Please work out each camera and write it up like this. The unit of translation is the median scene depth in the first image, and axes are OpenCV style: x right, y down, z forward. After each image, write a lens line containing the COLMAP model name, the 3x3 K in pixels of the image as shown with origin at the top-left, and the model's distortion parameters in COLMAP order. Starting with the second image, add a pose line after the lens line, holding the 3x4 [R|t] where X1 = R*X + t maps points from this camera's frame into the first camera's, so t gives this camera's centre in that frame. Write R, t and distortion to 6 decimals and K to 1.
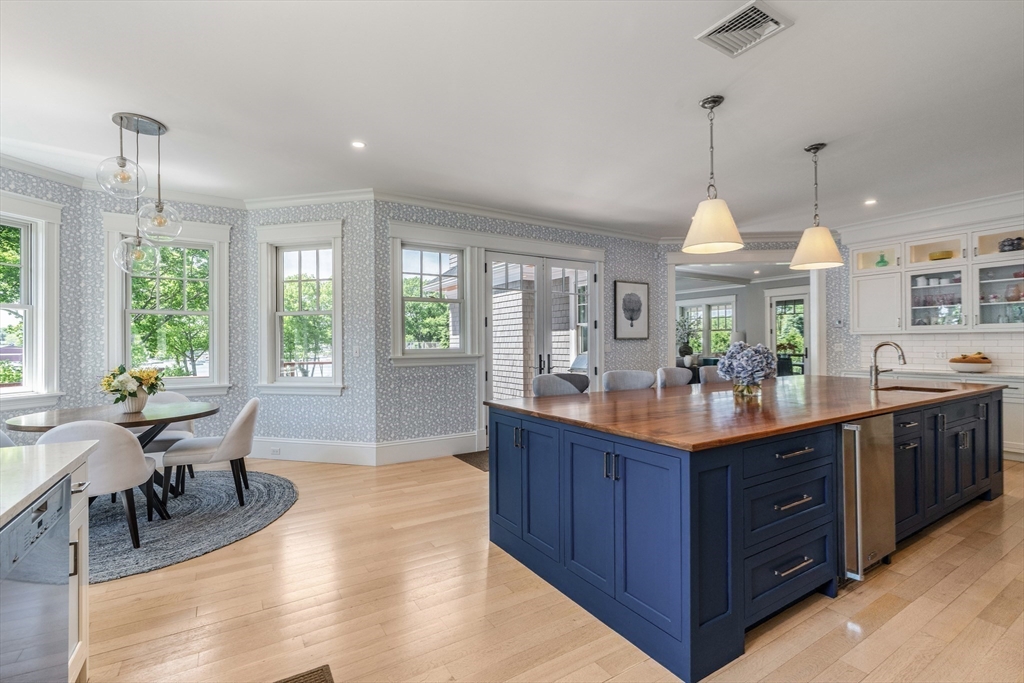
lens RADIAL K [[465.8, 0, 512.0], [0, 465.8, 341.5], [0, 0, 1]] dist [-0.001928, -0.000620]
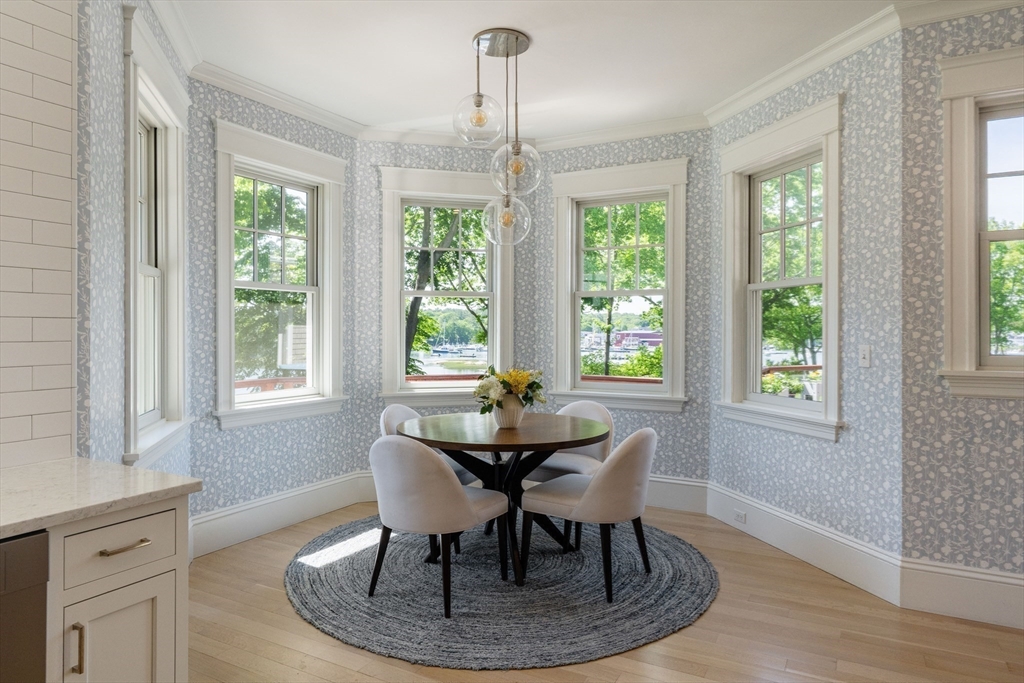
lens RADIAL K [[646.4, 0, 493.7], [0, 646.4, 331.1], [0, 0, 1]] dist [-0.003626, 0.000353]
pose [[0.483775, 0.006542, -0.875168, 0.067818], [-0.002002, 0.999978, 0.006368, -0.008314], [0.875190, -0.001328, 0.483777, 0.327514]]
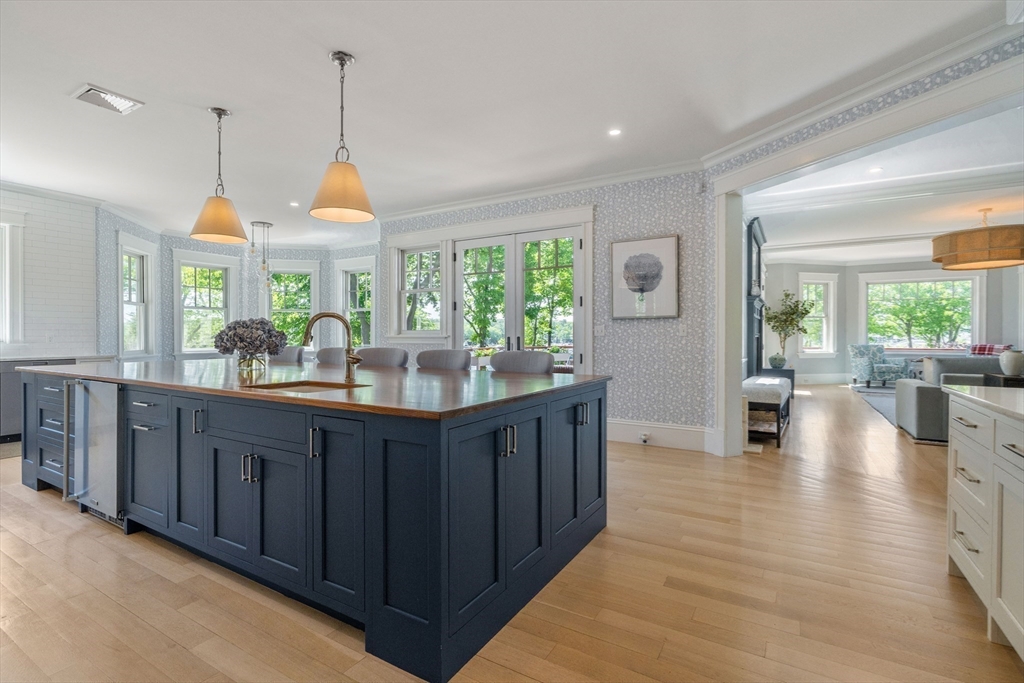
lens RADIAL K [[461.4, 0, 497.5], [0, 461.4, 336.3], [0, 0, 1]] dist [0.000363, 0.000166]
pose [[0.461373, 0.009586, -0.887154, 1.073416], [0.000914, 0.999936, 0.011280, 0.019472], [0.887206, -0.006015, 0.461335, 0.651350]]
